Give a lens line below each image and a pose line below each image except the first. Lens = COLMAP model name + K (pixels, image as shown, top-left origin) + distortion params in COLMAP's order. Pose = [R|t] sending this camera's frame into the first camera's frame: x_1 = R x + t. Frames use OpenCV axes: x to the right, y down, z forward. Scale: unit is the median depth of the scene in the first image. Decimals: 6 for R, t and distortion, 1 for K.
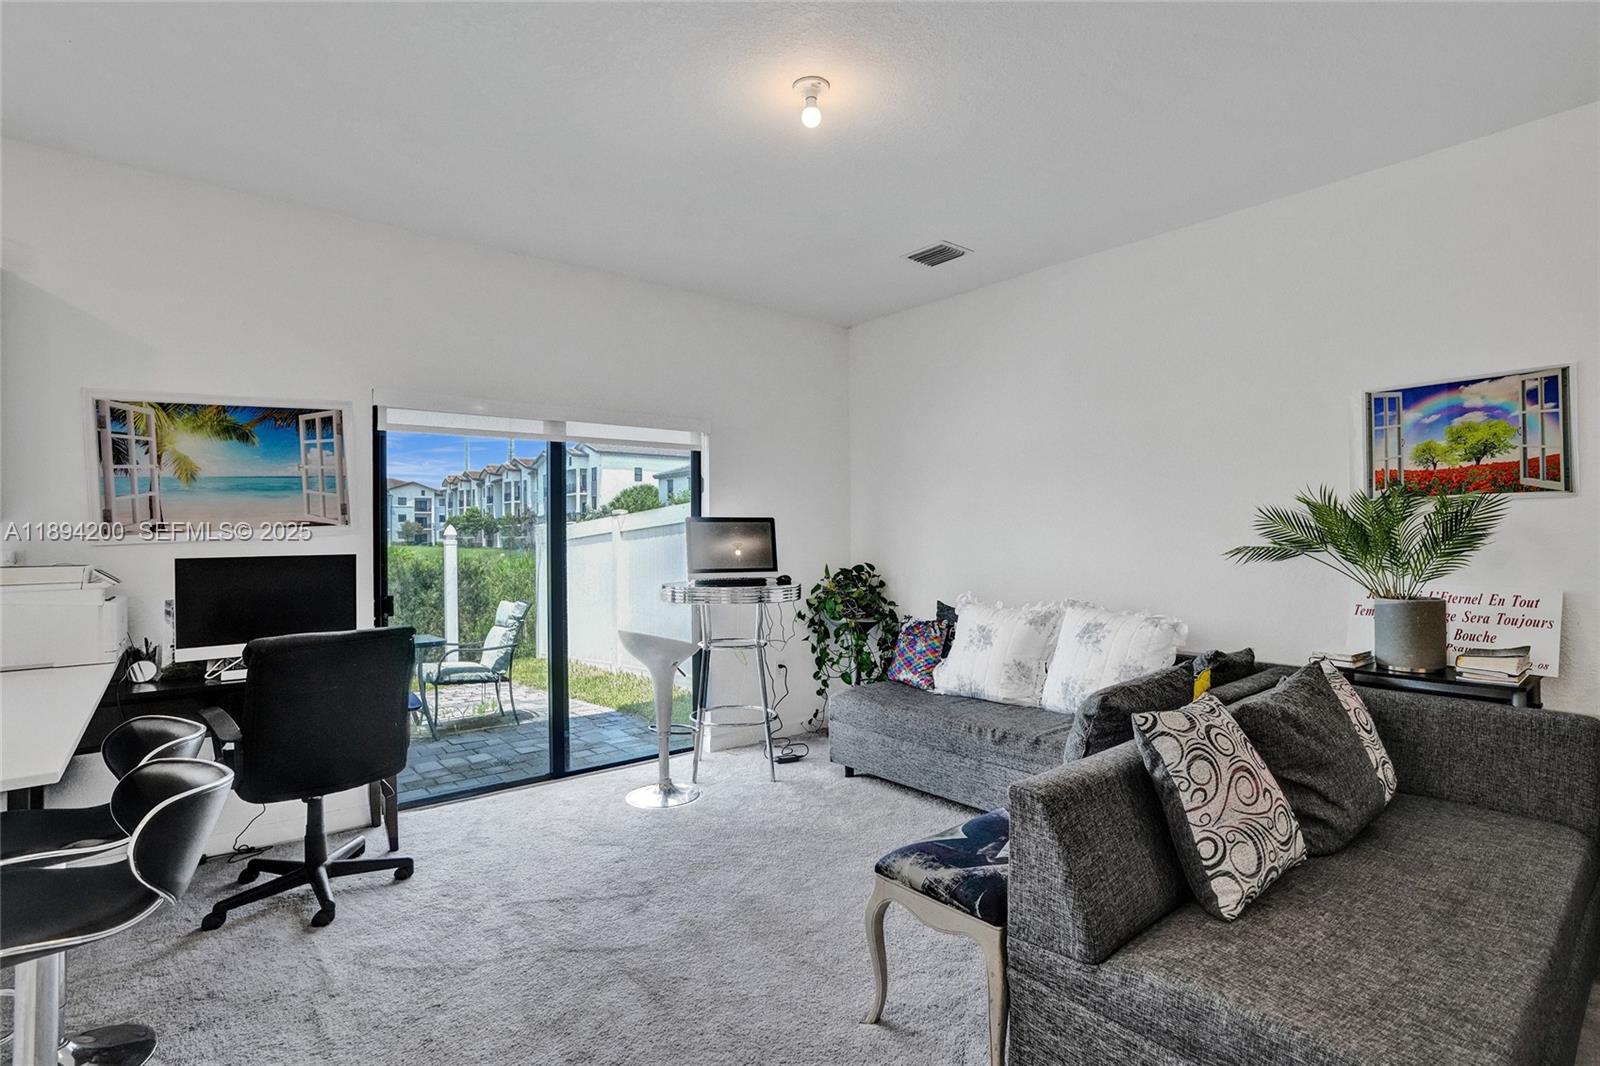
lens RADIAL K [[772.2, 0, 797.4], [0, 772.2, 533.4], [0, 0, 1]] dist [-0.038655, 0.018351]
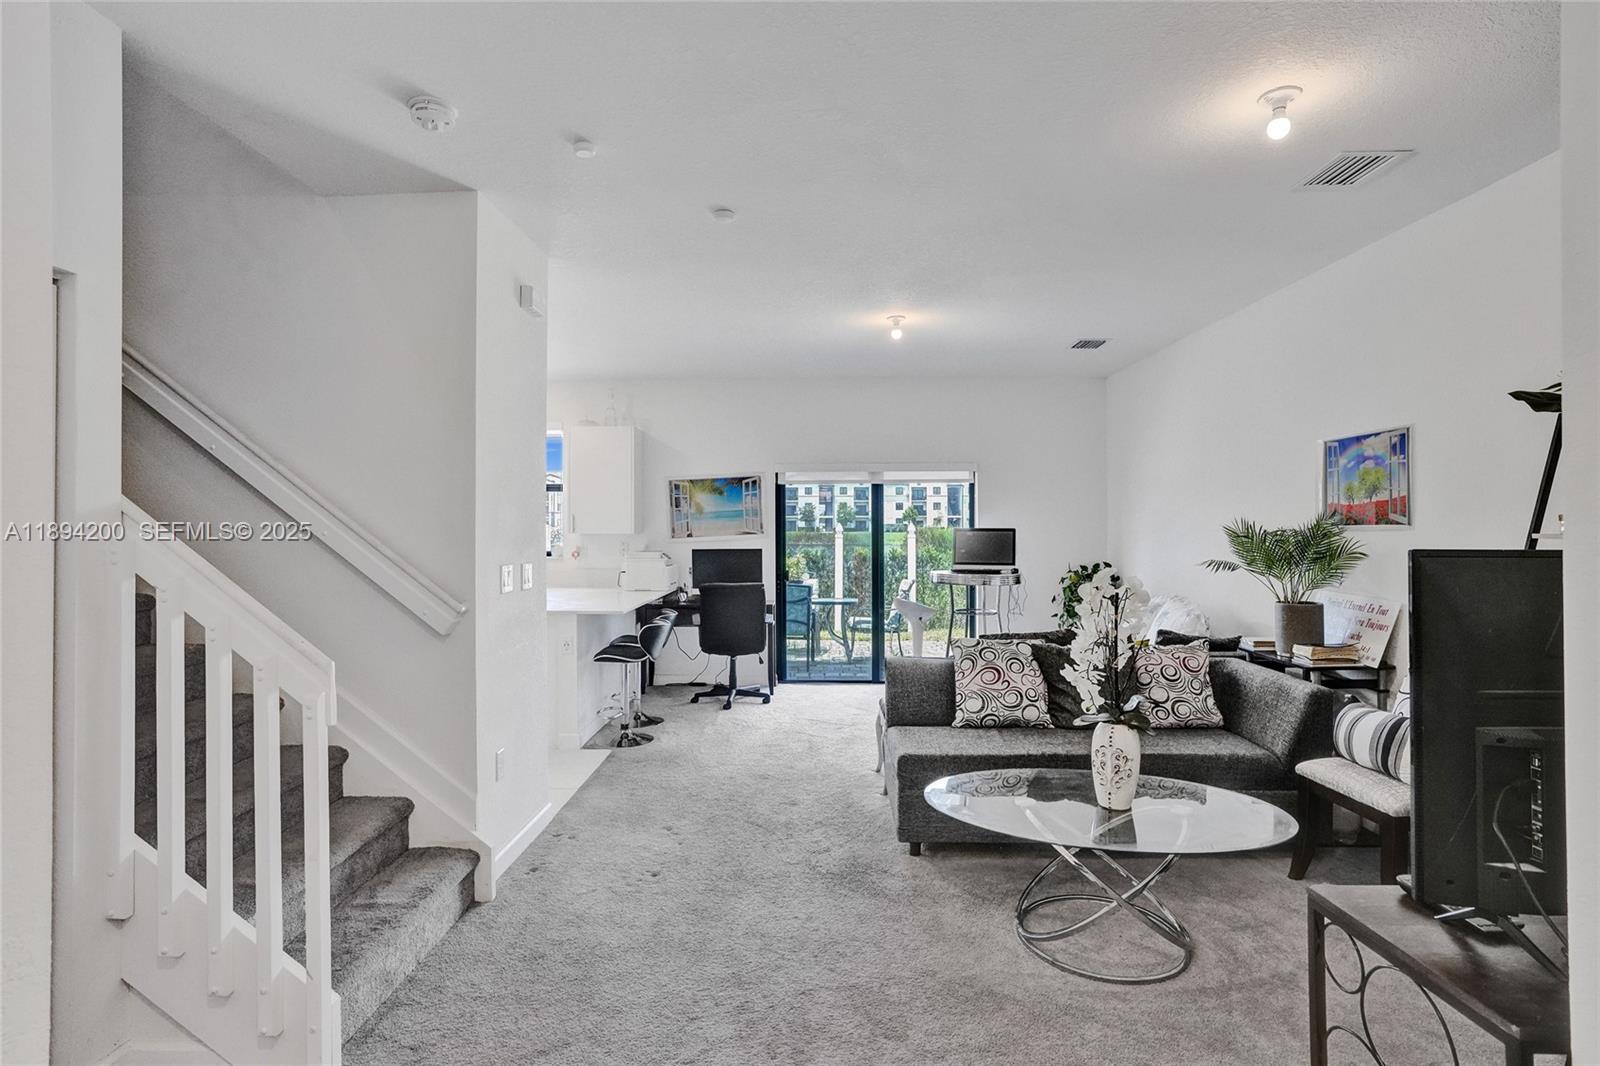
lens RADIAL K [[772.2, 0, 805.1], [0, 772.2, 525.1], [0, 0, 1]] dist [-0.038655, 0.018351]
pose [[0.760754, 0.006003, -0.649012, 0.861049], [-0.001645, 0.999972, 0.007321, -0.050666], [0.649038, -0.004502, 0.760743, -0.503064]]
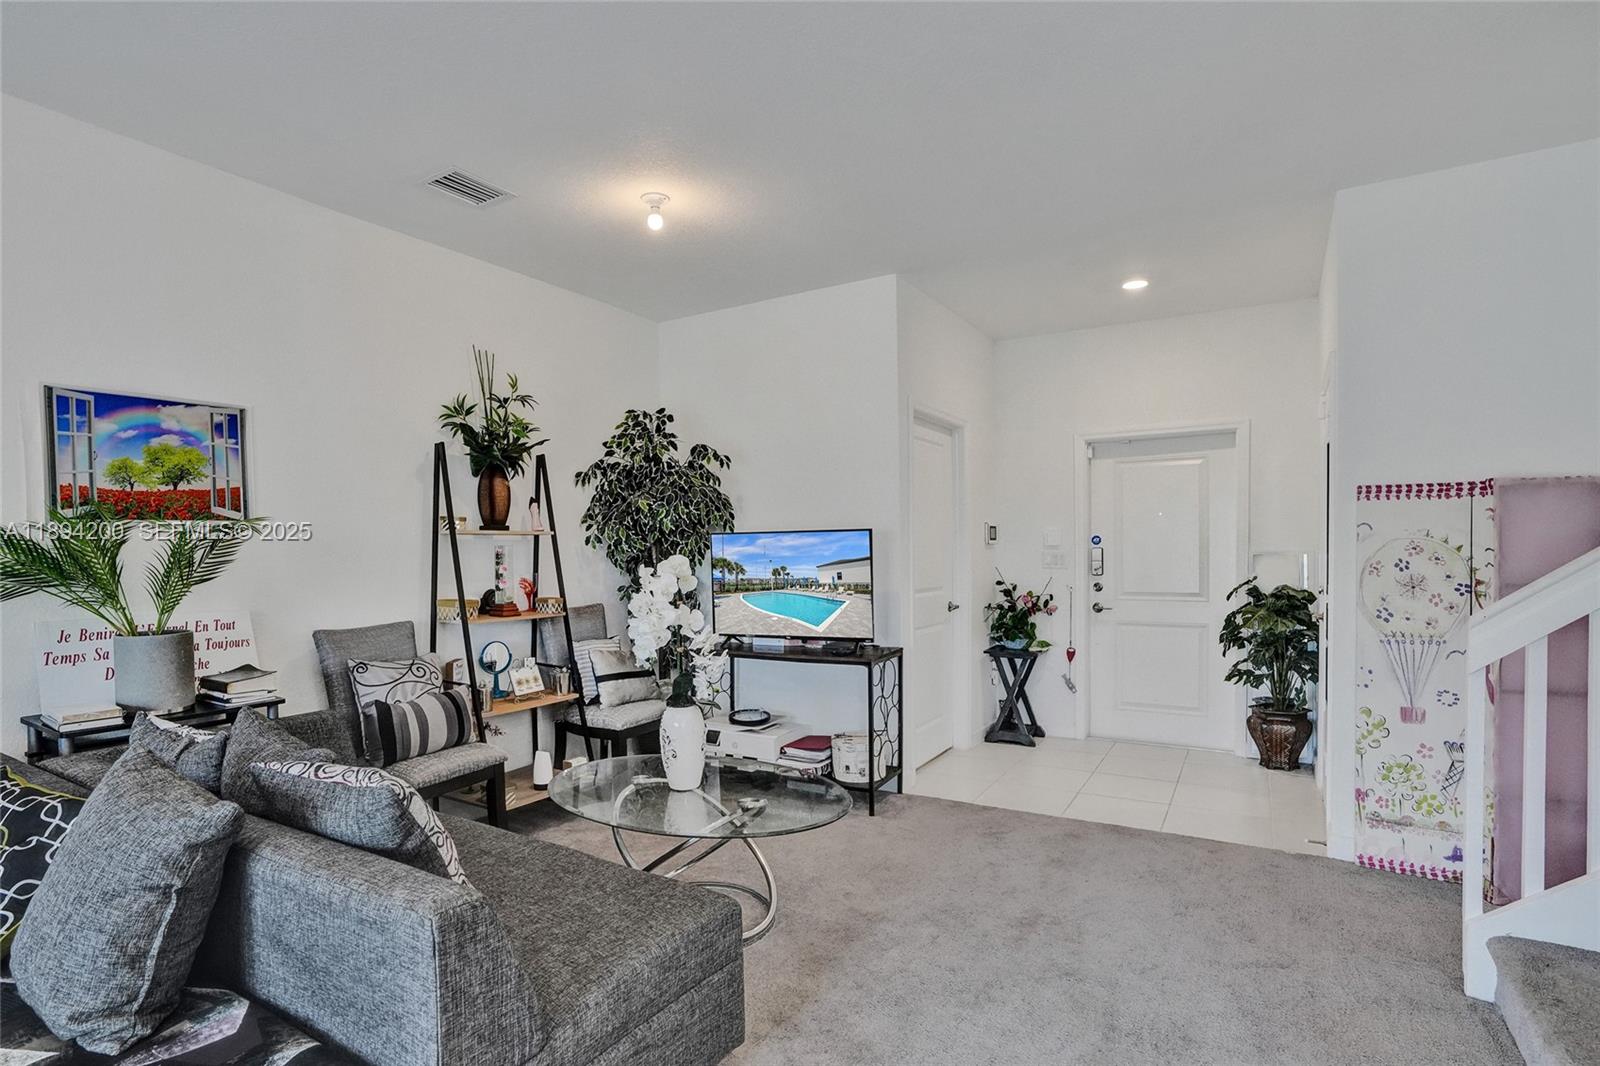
lens RADIAL K [[772.2, 0, 764.2], [0, 772.2, 563.6], [0, 0, 1]] dist [-0.038655, 0.018351]
pose [[-0.294254, -0.006489, 0.955705, -0.219768], [0.017078, 0.999782, 0.012046, 0.004481], [-0.955575, 0.019866, -0.294079, 0.484667]]
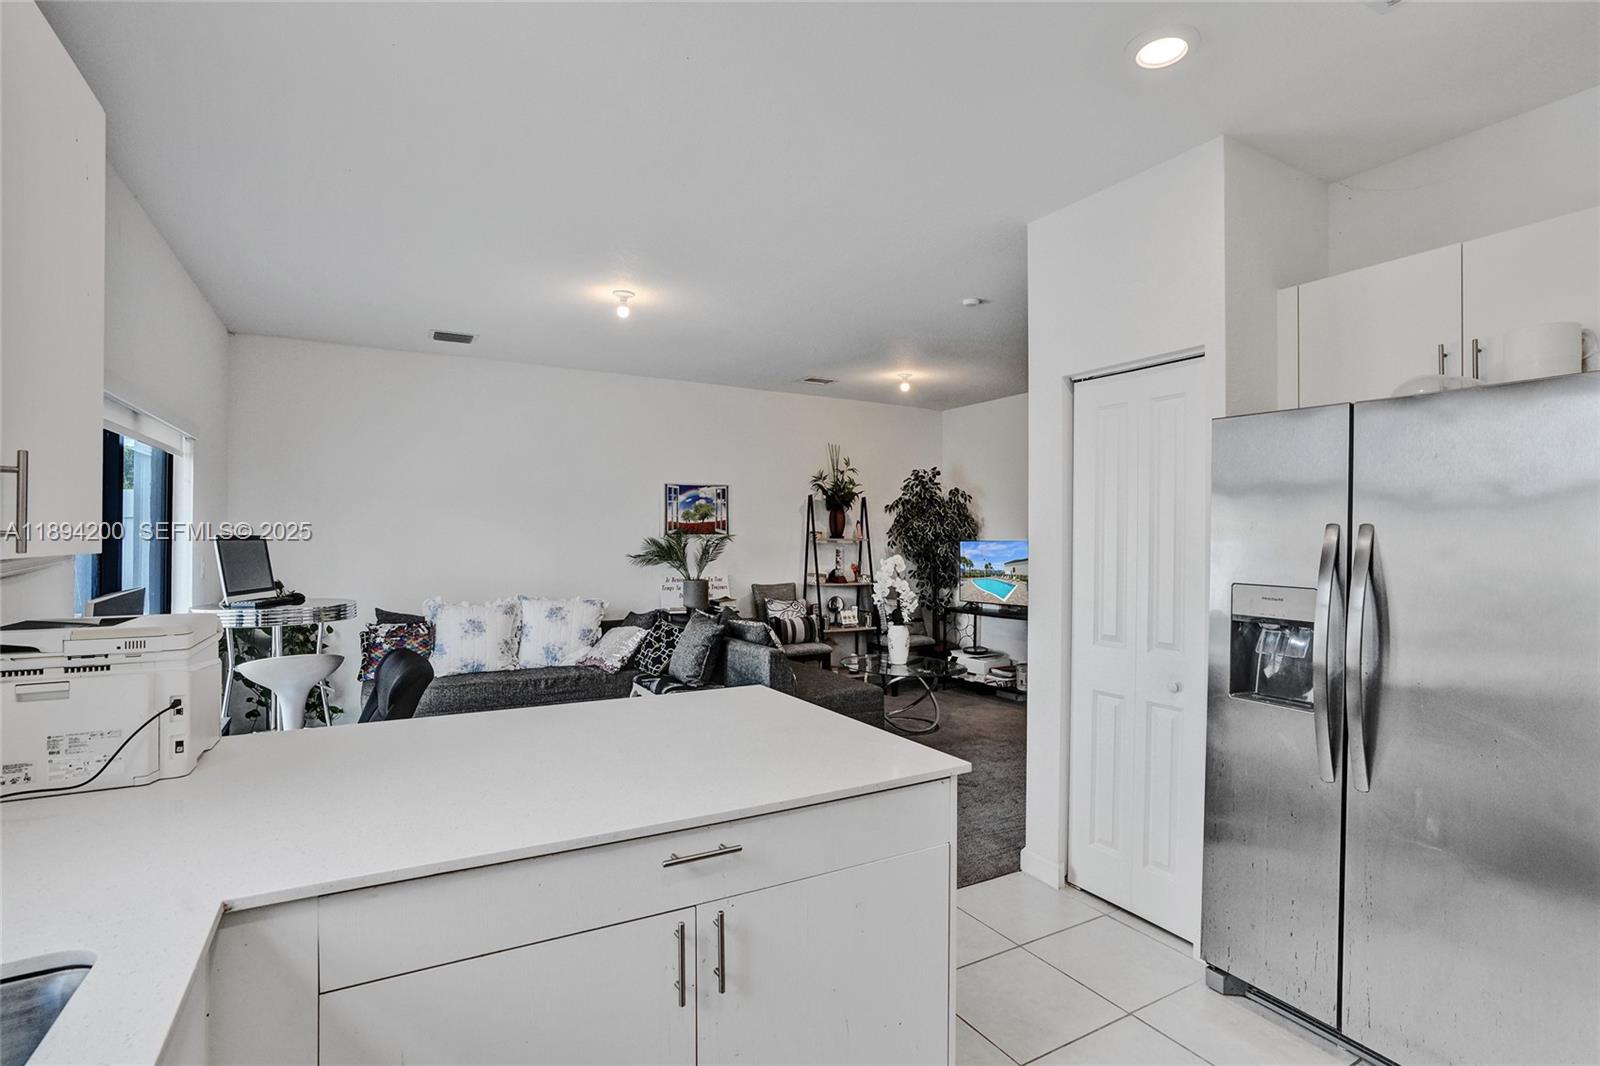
lens RADIAL K [[772.2, 0, 813.5], [0, 772.2, 533.9], [0, 0, 1]] dist [-0.038655, 0.018351]
pose [[0.179053, 0.013975, 0.983740, -1.197113], [-0.006937, 0.999892, -0.012941, -0.021701], [-0.983815, -0.004507, 0.179131, 0.200071]]
